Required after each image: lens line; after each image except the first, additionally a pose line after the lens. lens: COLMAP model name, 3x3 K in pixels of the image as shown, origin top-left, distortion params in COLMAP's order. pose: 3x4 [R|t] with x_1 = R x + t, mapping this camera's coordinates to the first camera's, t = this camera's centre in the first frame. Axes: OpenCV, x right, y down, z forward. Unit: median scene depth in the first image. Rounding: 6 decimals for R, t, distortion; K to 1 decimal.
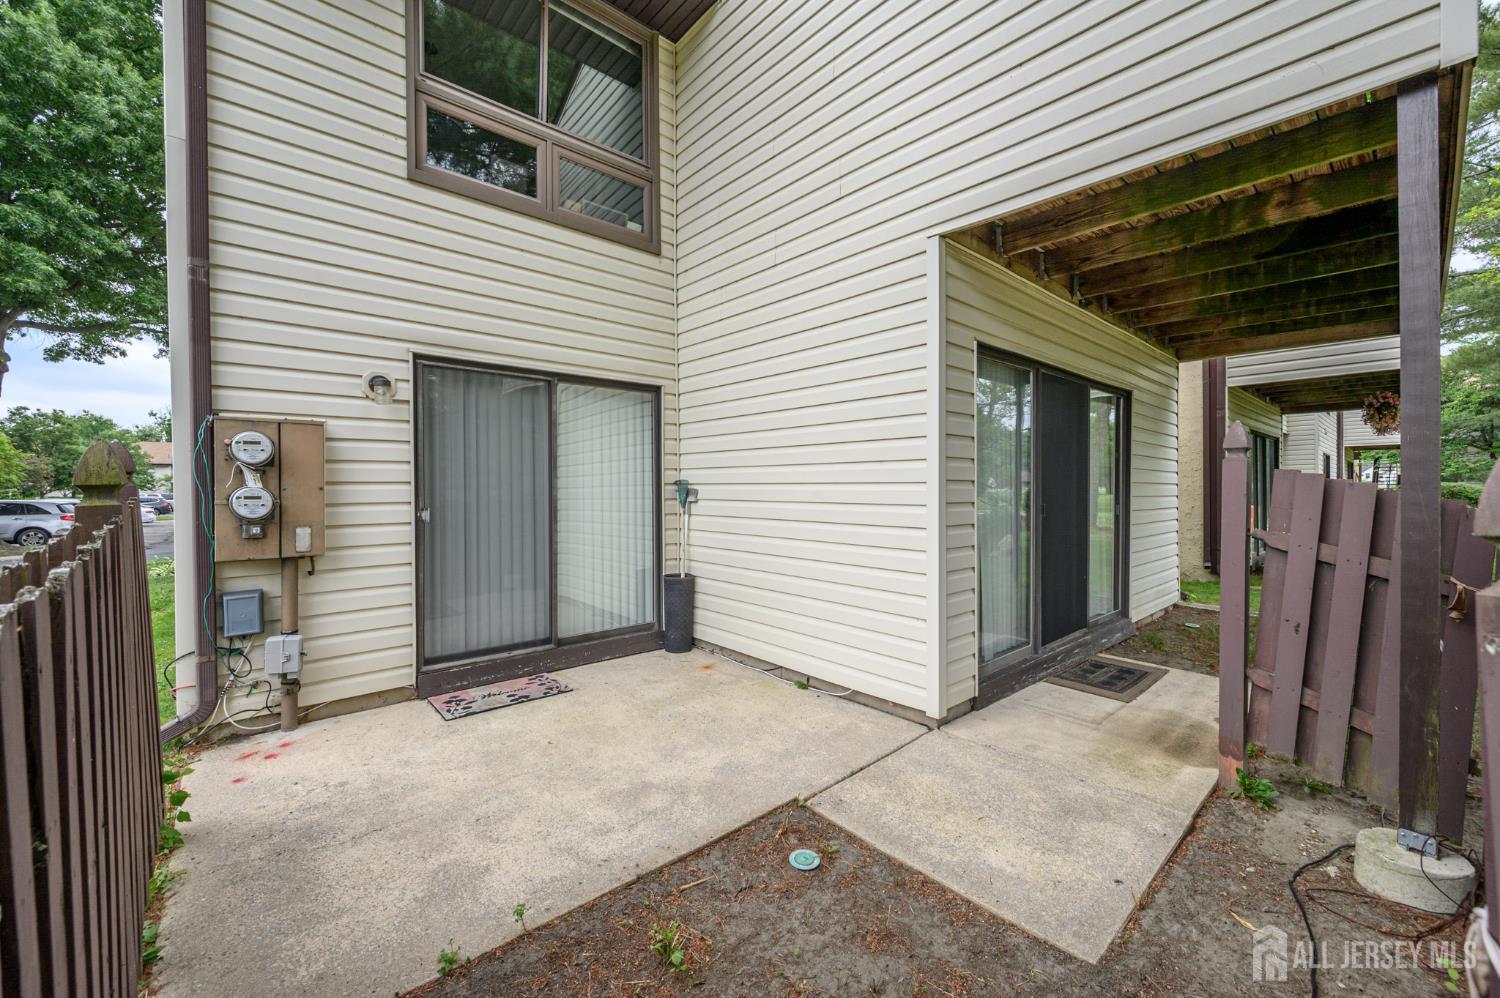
lens RADIAL K [[588.5, 0, 754.4], [0, 588.5, 494.8], [0, 0, 1]] dist [-0.000416, 0.000140]
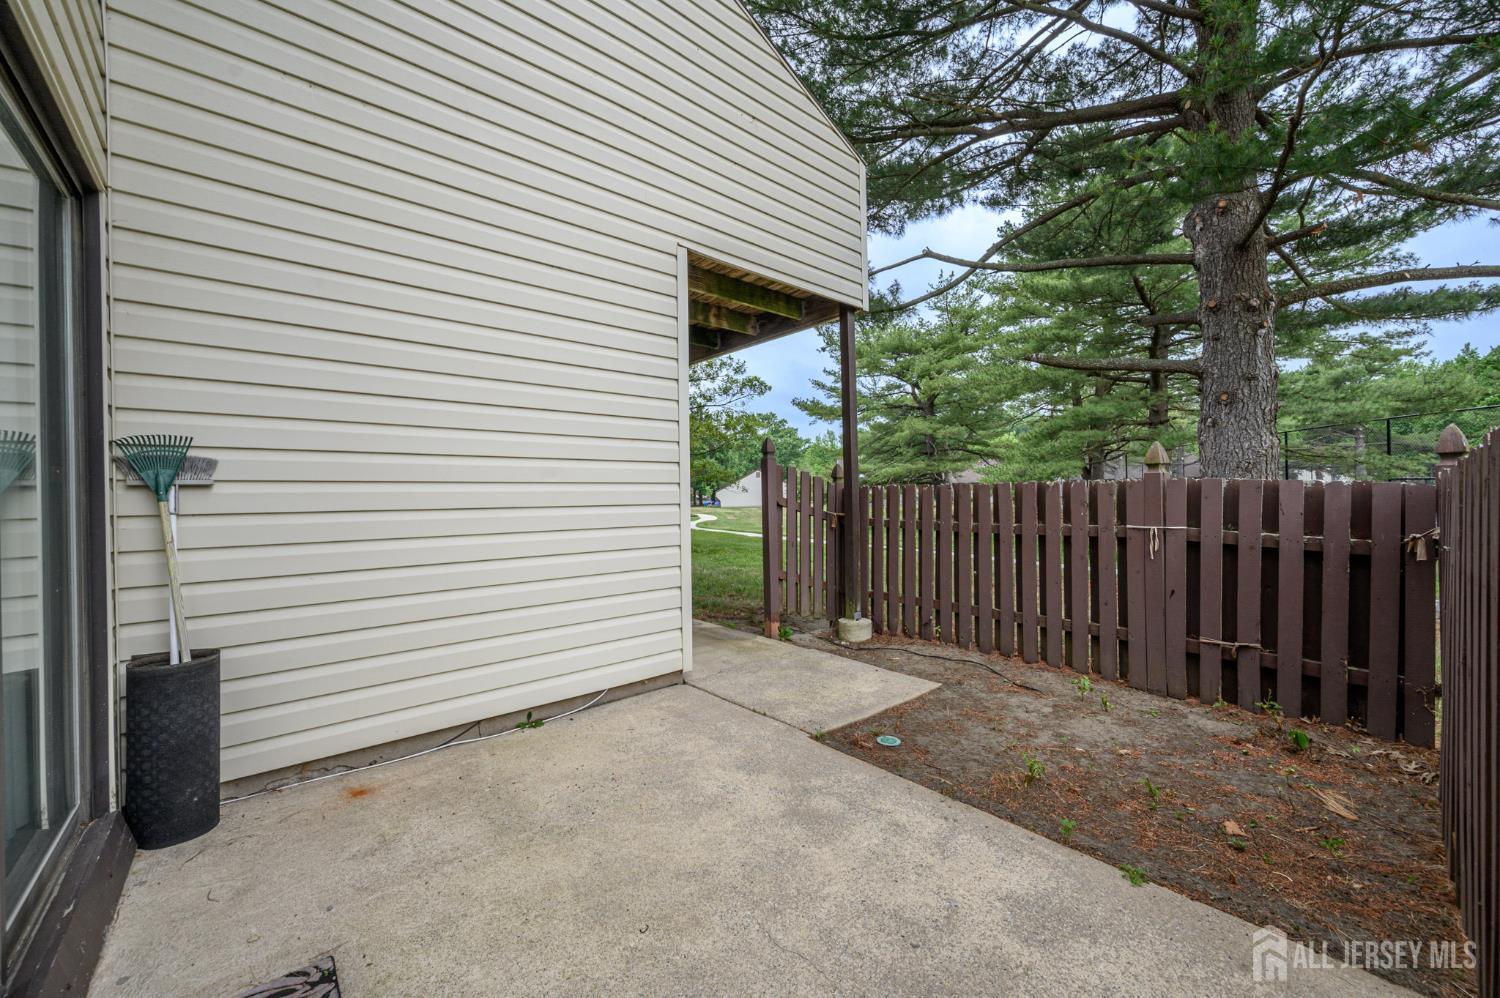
lens RADIAL K [[588.5, 0, 742.1], [0, 588.5, 496.4], [0, 0, 1]] dist [-0.000416, 0.000140]
pose [[0.019593, 0.002554, 0.999805, -0.728761], [0.027928, 0.999605, -0.003100, 0.043533], [-0.999418, 0.027983, 0.019514, 0.763656]]
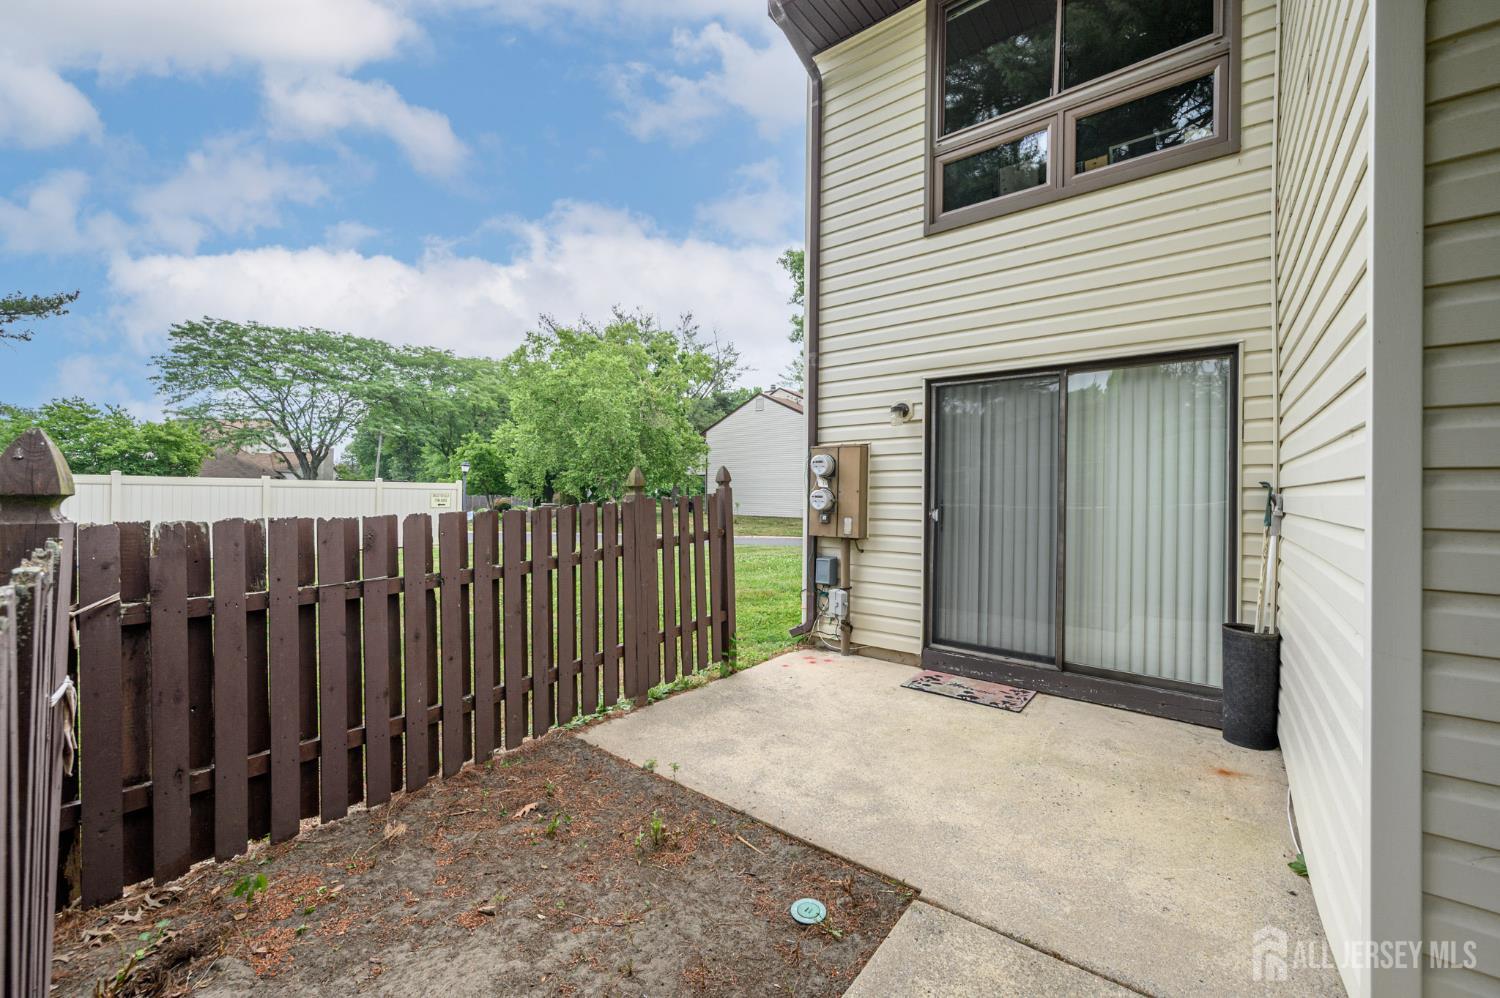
lens RADIAL K [[588.5, 0, 749.8], [0, 588.5, 498.2], [0, 0, 1]] dist [-0.000416, 0.000140]
pose [[0.177990, 0.012136, -0.983957, 0.548675], [-0.023413, 0.999693, 0.008095, 0.000406], [0.983754, 0.021596, 0.178219, 0.442732]]
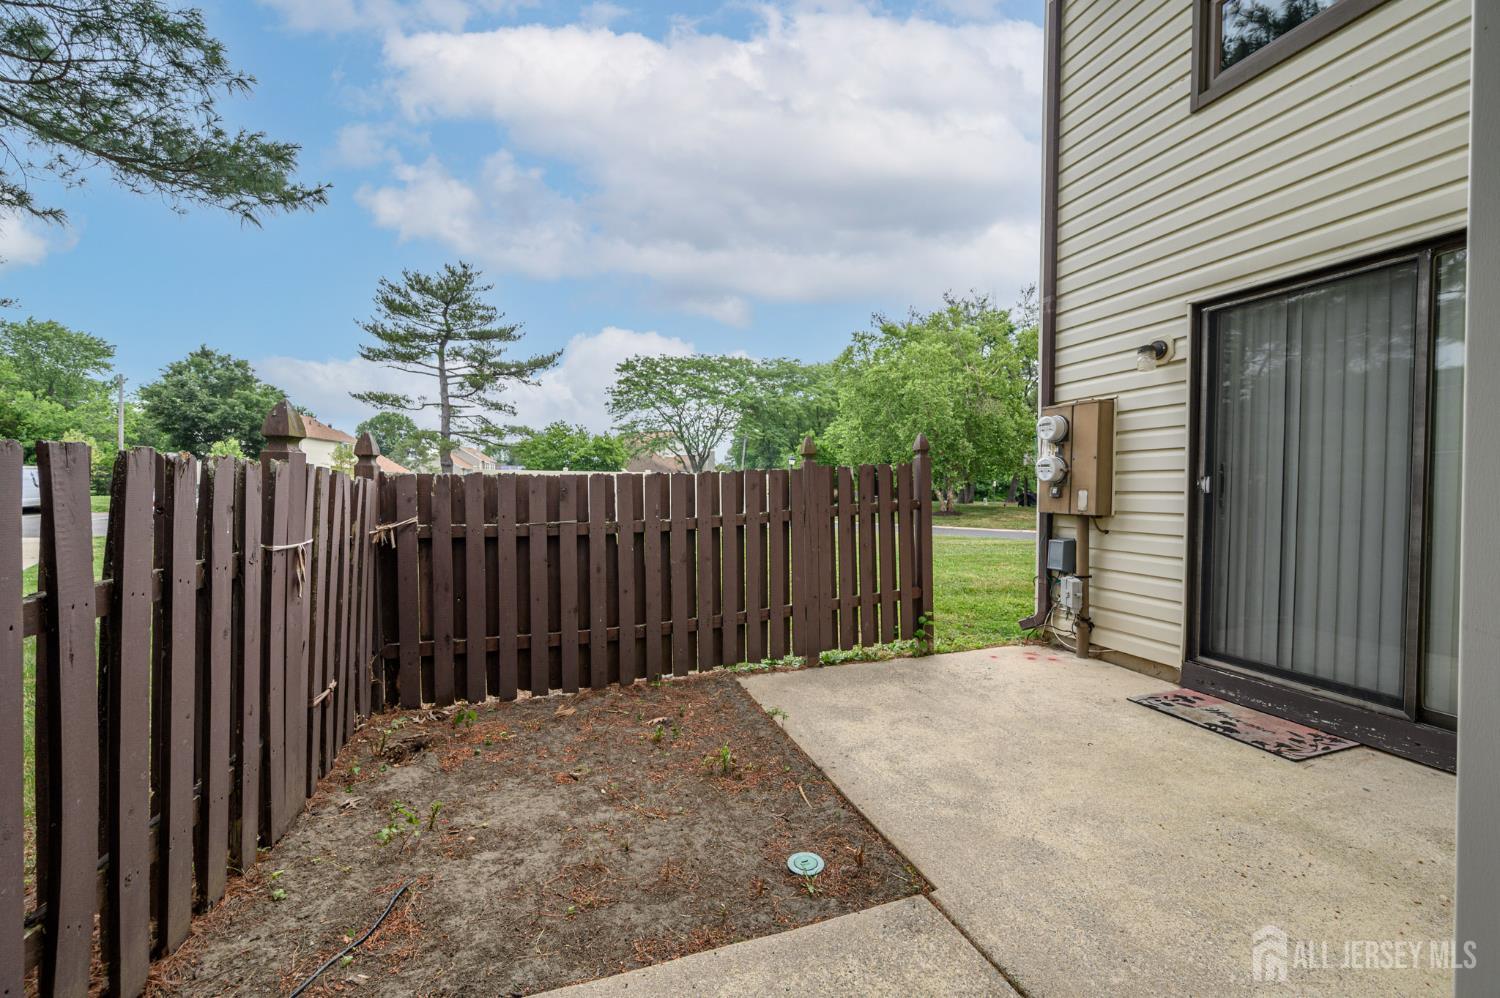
lens RADIAL K [[588.5, 0, 751.7], [0, 588.5, 500.6], [0, 0, 1]] dist [-0.000416, 0.000140]
pose [[-0.378025, 0.023115, -0.925507, 0.525338], [-0.016837, 0.999351, 0.031836, 0.043492], [0.925642, 0.027617, -0.377391, 0.732720]]
